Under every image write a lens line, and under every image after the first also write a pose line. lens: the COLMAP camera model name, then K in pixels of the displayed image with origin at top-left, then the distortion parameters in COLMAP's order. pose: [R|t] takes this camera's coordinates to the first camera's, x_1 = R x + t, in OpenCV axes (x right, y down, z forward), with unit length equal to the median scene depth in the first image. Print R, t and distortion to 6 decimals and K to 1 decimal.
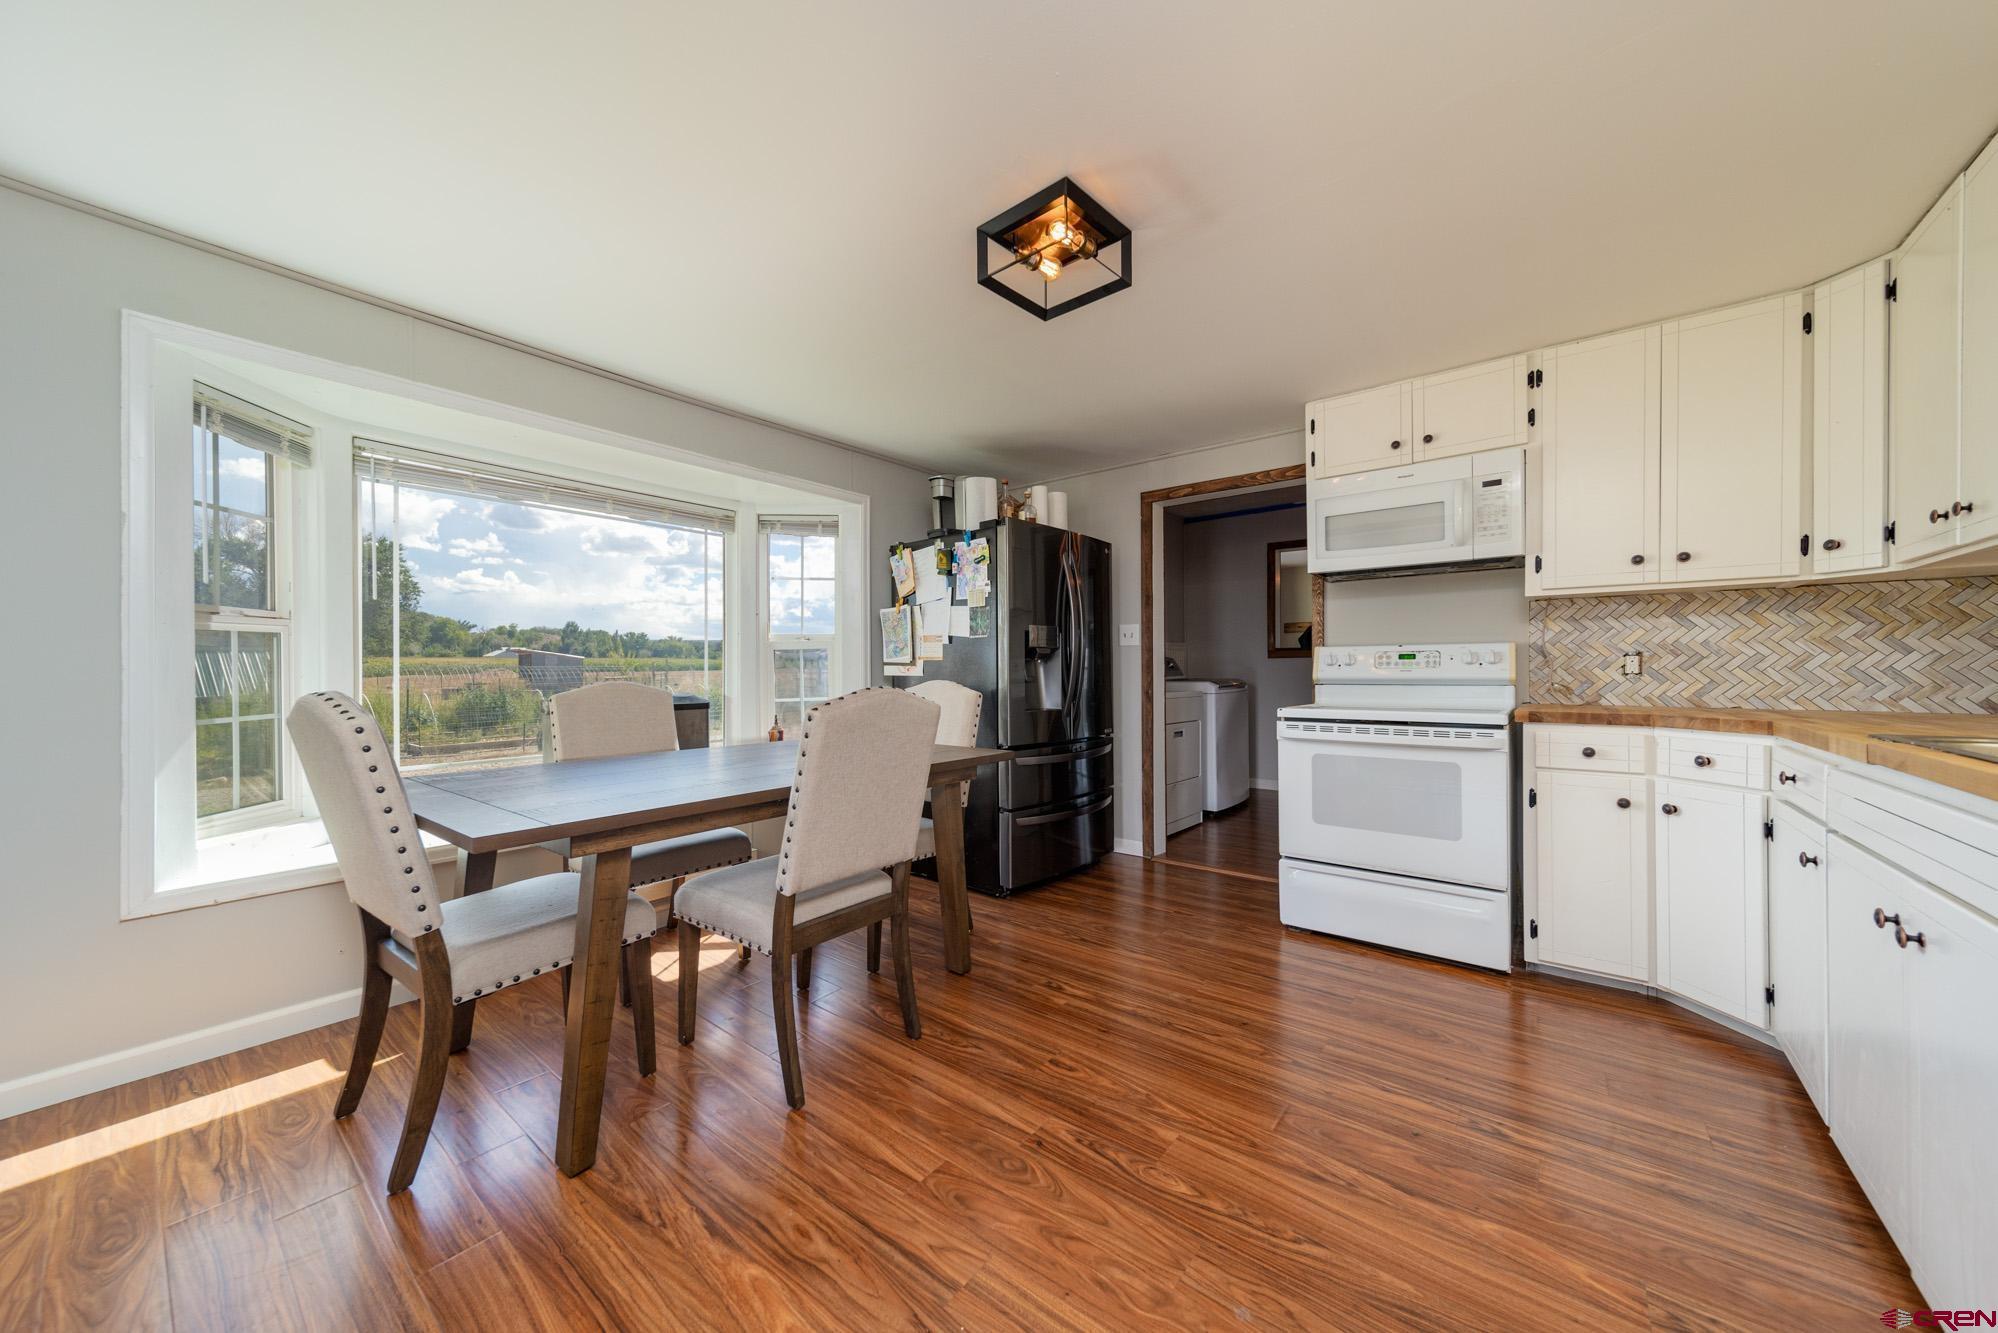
lens RADIAL K [[701.6, 0, 997.0], [0, 701.6, 667.2], [0, 0, 1]] dist [0.007540, -0.000718]
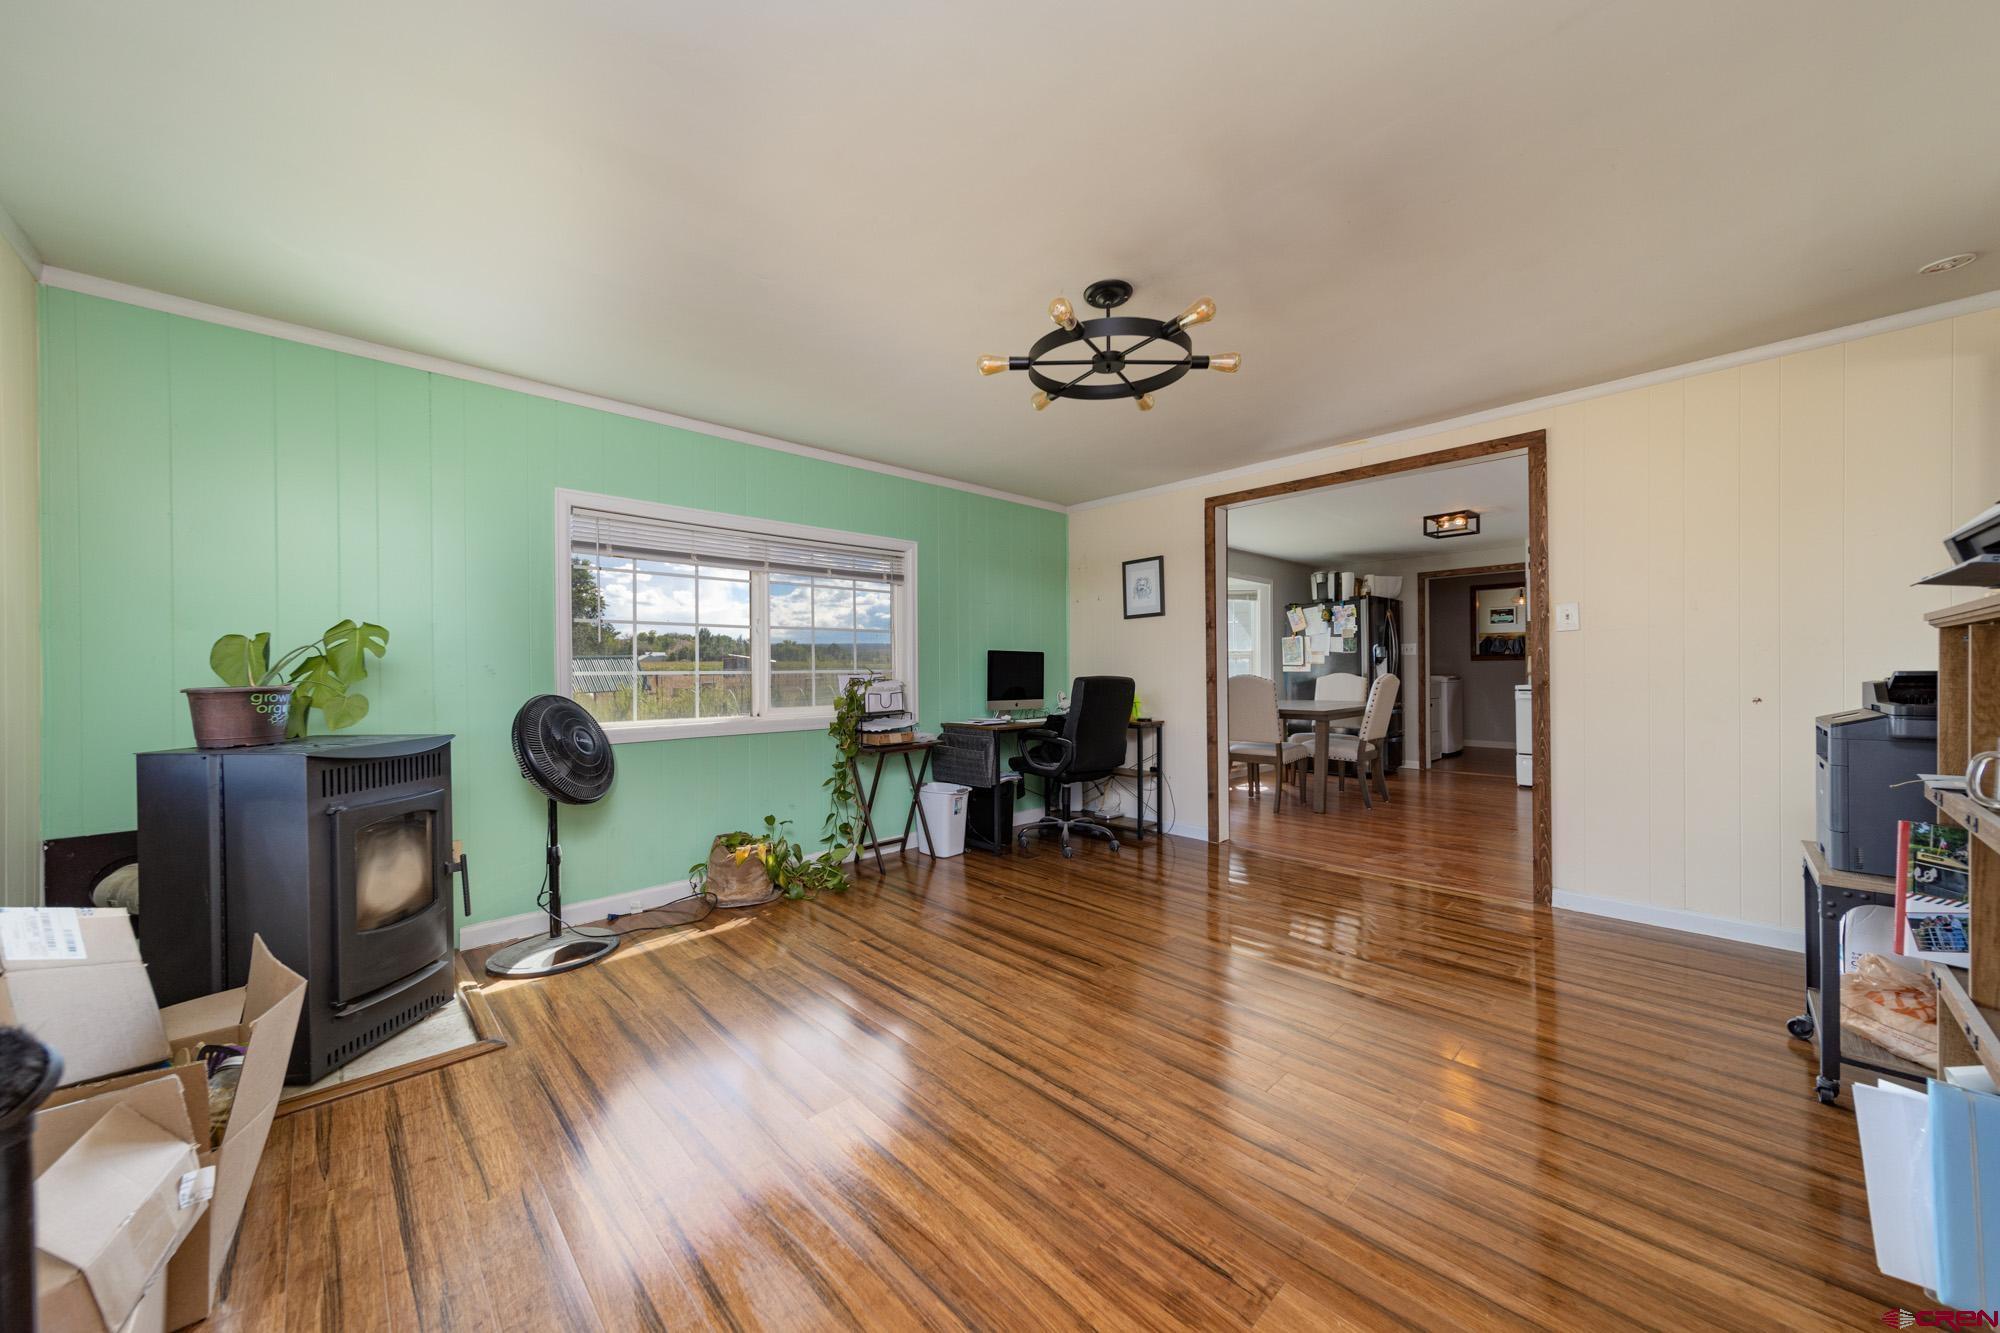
lens RADIAL K [[702.3, 0, 1001.6], [0, 702.3, 669.1], [0, 0, 1]] dist [0.007540, -0.000718]
pose [[0.991467, -0.002916, -0.130325, -1.048604], [0.002902, 0.999996, -0.000303, 0.004510], [0.130325, -0.000078, 0.991471, -1.609244]]
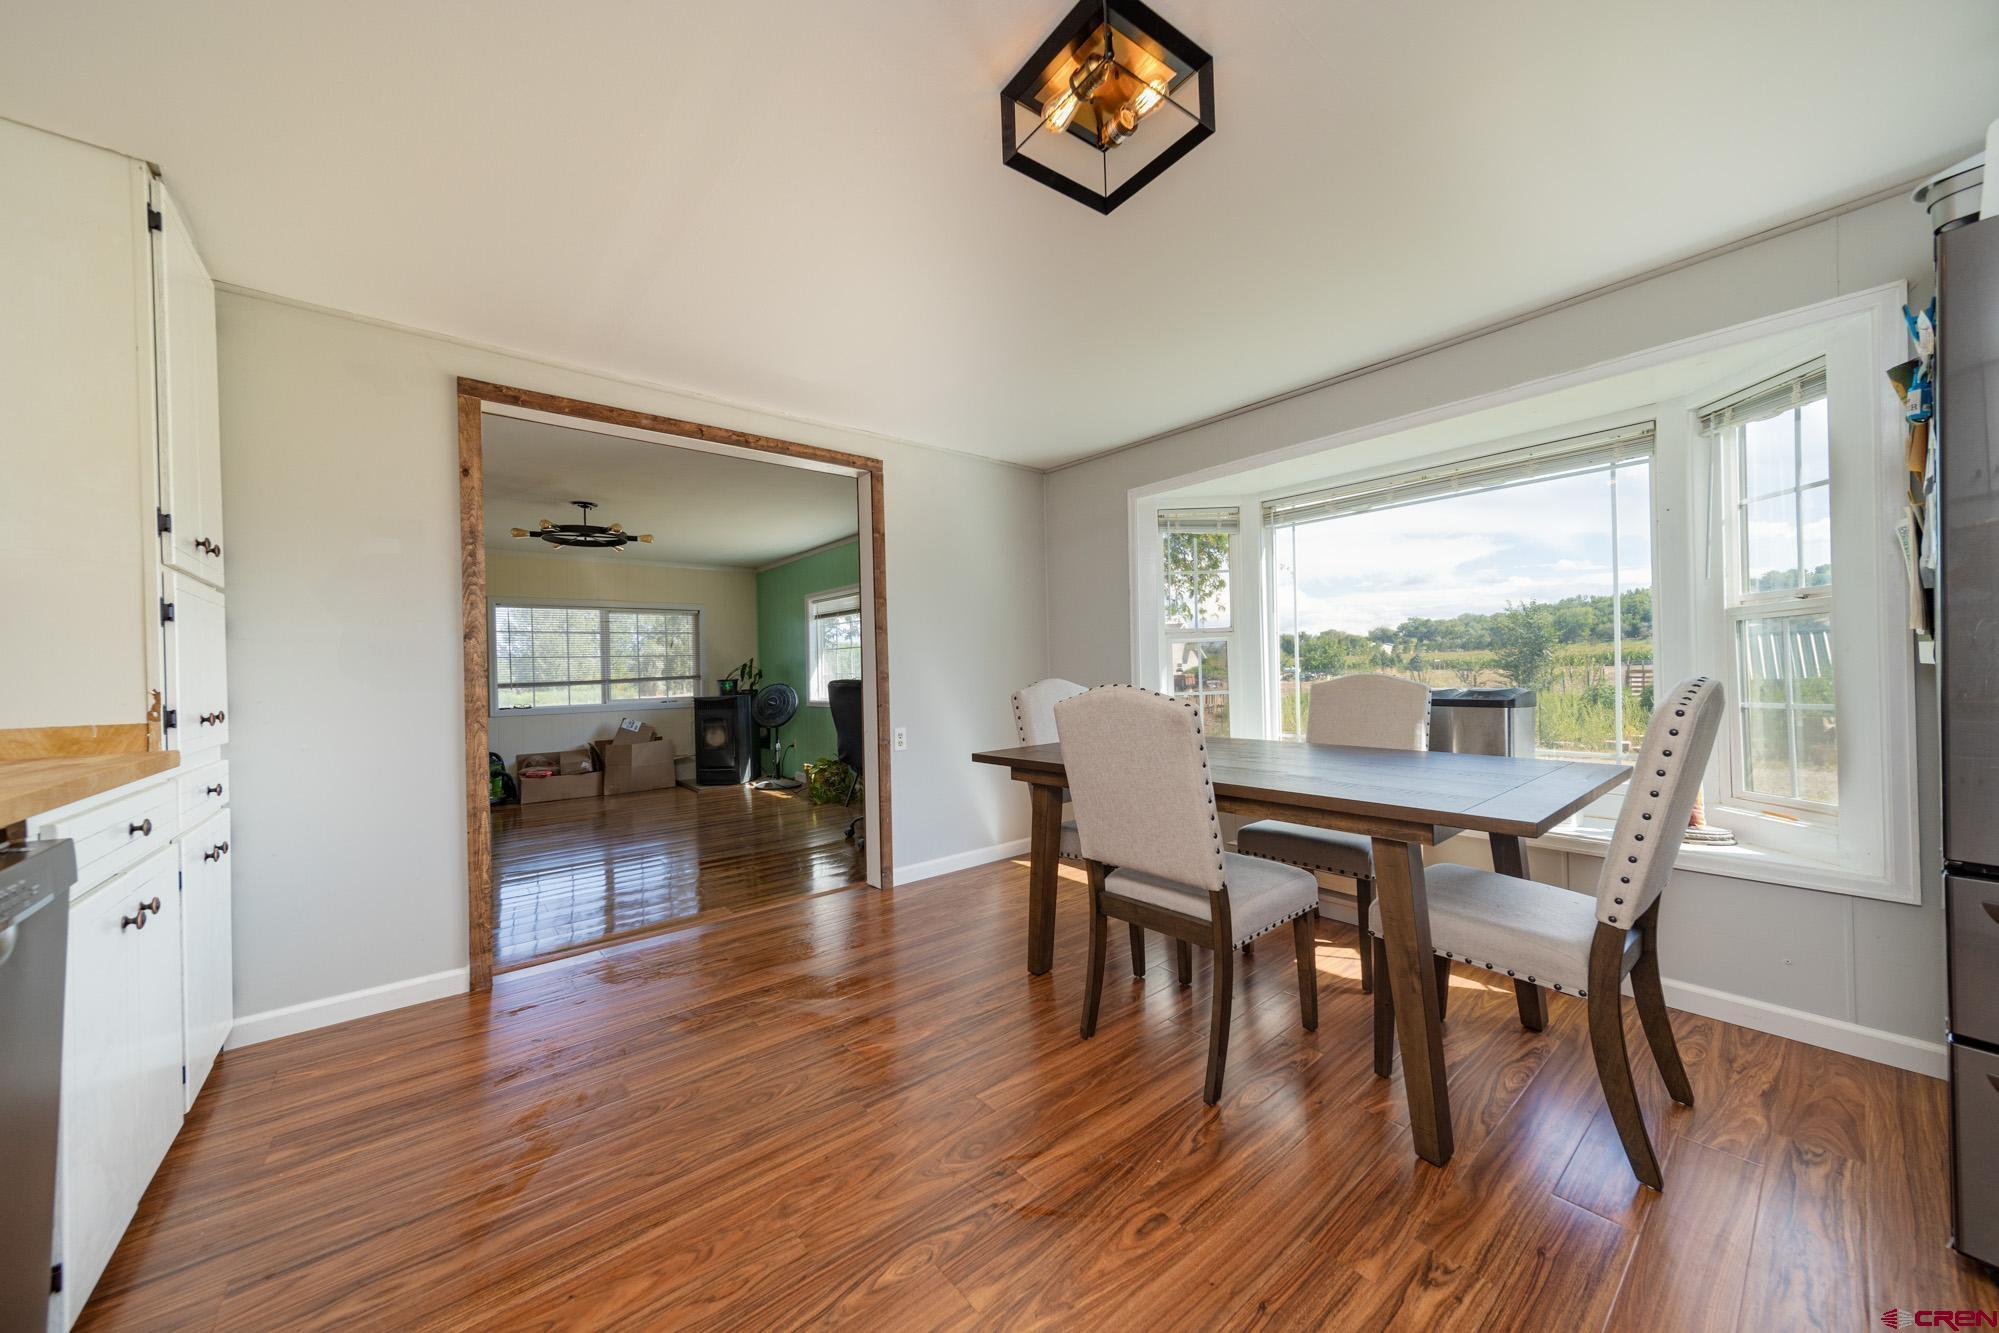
lens RADIAL K [[701.9, 0, 997.8], [0, 701.9, 672.8], [0, 0, 1]] dist [0.007540, -0.000718]
pose [[-0.209729, 0.008807, -0.977720, 0.626665], [0.024604, 0.999690, 0.003727, 0.003024], [0.977450, -0.023274, -0.209881, 0.777506]]
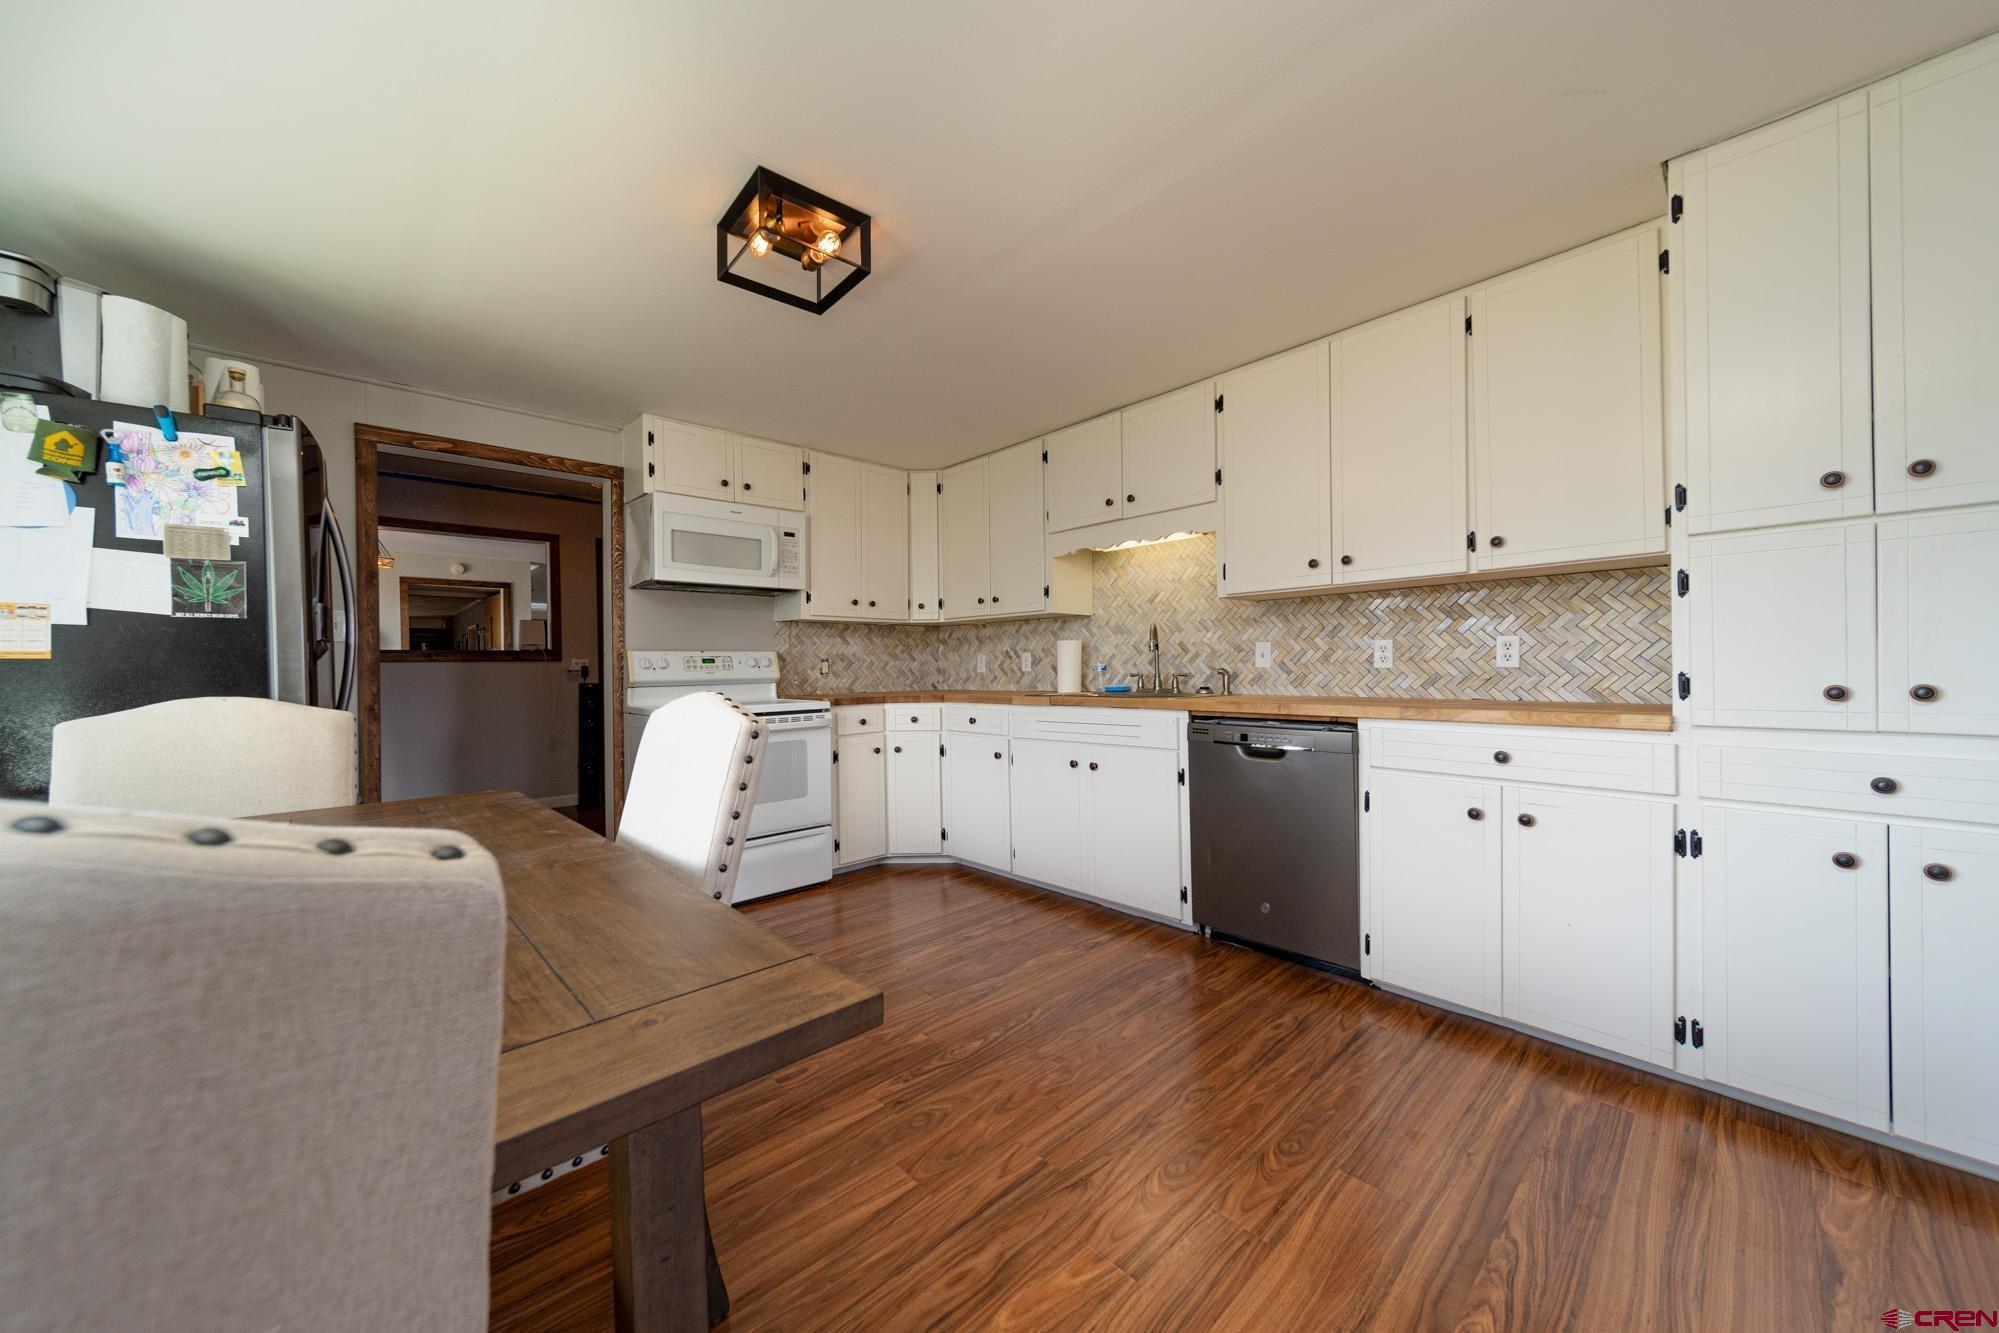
lens RADIAL K [[701.9, 0, 996.6], [0, 701.9, 664.5], [0, 0, 1]] dist [0.007540, -0.000718]
pose [[0.152297, 0.005248, 0.988321, -0.640118], [0.010843, 0.999917, -0.006981, 0.005682], [-0.988275, 0.011780, 0.152227, 0.435730]]
